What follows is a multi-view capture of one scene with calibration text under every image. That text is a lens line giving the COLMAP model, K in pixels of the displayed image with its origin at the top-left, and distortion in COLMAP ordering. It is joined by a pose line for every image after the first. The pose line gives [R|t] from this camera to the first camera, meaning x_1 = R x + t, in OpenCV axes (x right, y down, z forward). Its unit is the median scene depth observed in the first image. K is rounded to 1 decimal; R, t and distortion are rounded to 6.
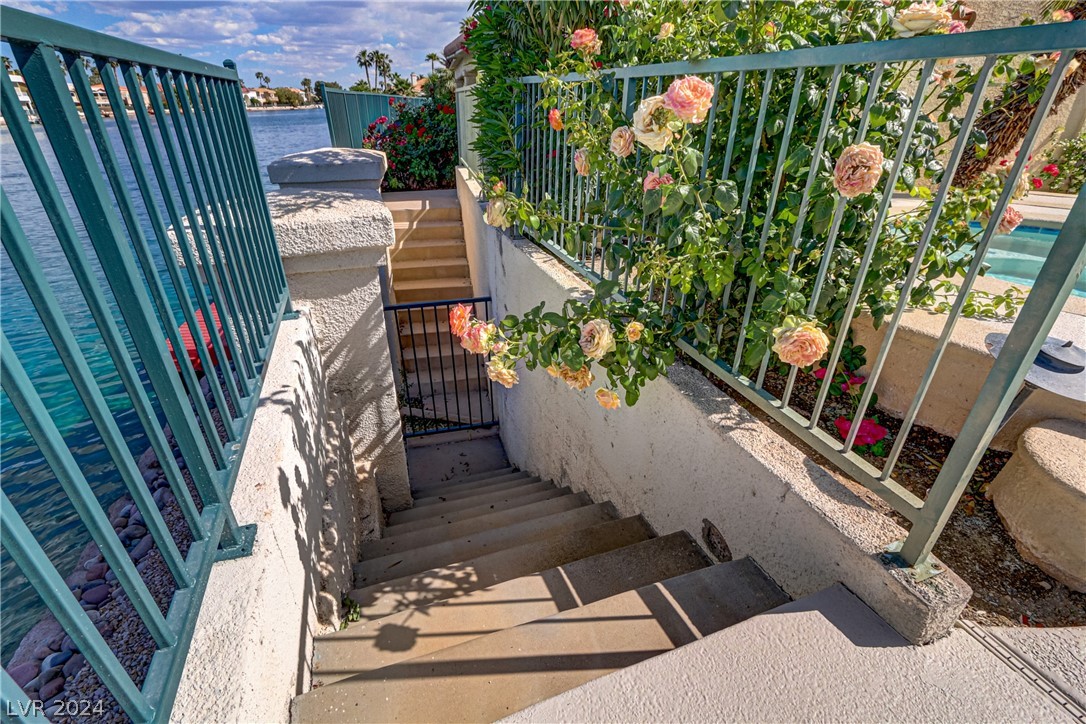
lens RADIAL K [[489.7, 0, 543.0], [0, 489.7, 362.0], [0, 0, 1]] dist [-0.035676, 0.000063]
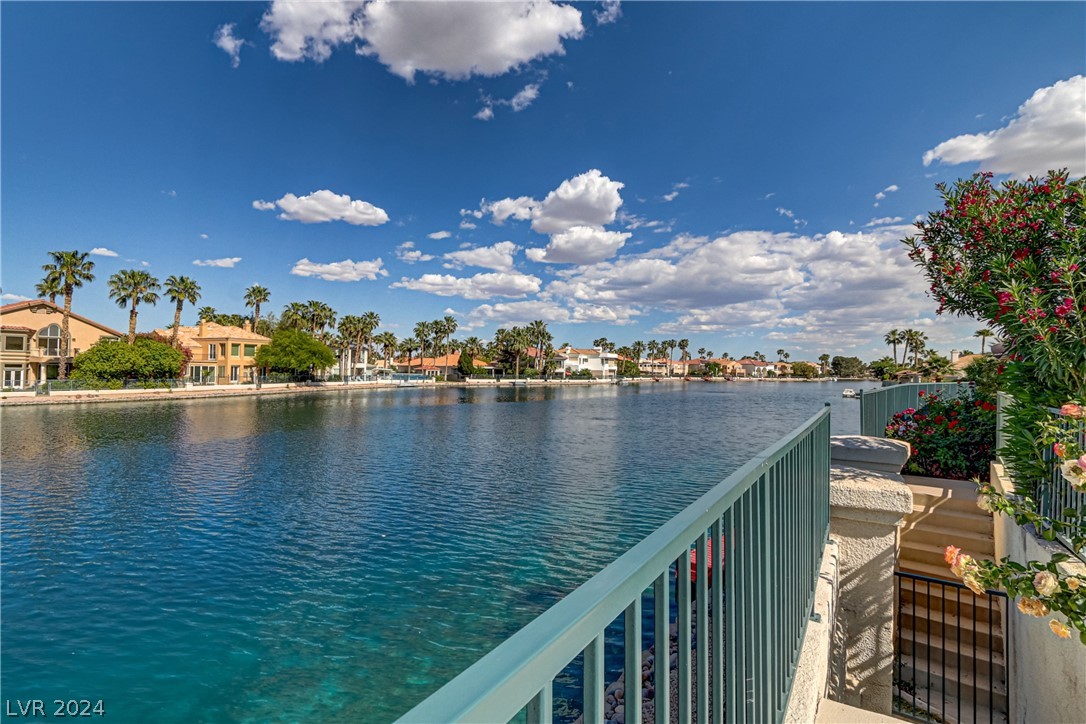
lens RADIAL K [[523.5, 0, 543.0], [0, 523.5, 362.0], [0, 0, 1]] dist [-0.002760, -0.000198]
pose [[0.625086, -0.011092, -0.780477, 0.182988], [-0.376896, 0.871322, -0.314240, 0.213731], [0.683532, 0.490586, 0.540471, -0.646729]]
